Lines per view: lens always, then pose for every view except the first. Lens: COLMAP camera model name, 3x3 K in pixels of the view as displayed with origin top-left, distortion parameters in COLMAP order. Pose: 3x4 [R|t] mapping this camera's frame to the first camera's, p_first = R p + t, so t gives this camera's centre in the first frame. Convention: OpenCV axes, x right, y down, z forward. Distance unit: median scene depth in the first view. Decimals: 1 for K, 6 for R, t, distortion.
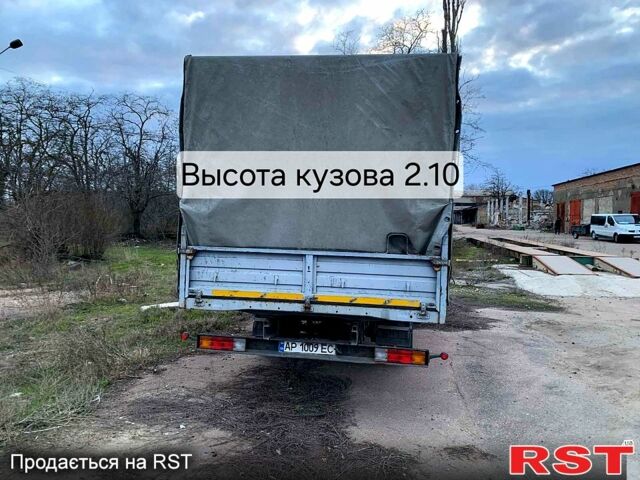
lens RADIAL K [[511.4, 0, 320.0], [0, 511.4, 232.8], [0, 0, 1]] dist [0.072754, -0.005897]
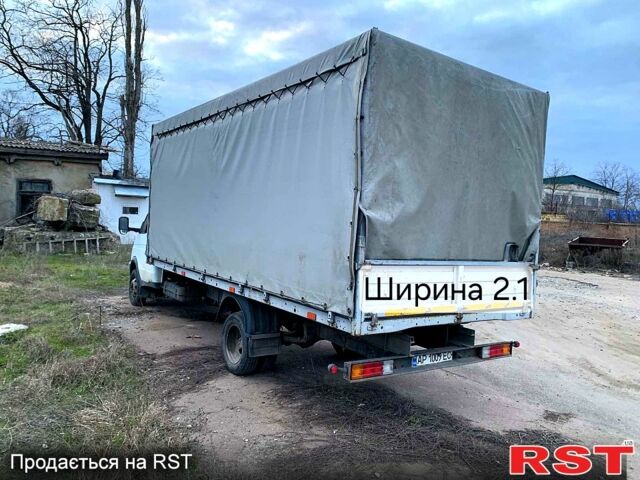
lens RADIAL K [[519.5, 0, 320.0], [0, 519.5, 240.0], [0, 0, 1]] dist [0.030393, -0.002343]
pose [[0.708543, -0.010084, 0.705596, -0.905947], [-0.024329, 0.998954, 0.038707, -0.037957], [-0.705248, -0.044592, 0.707557, 0.460310]]
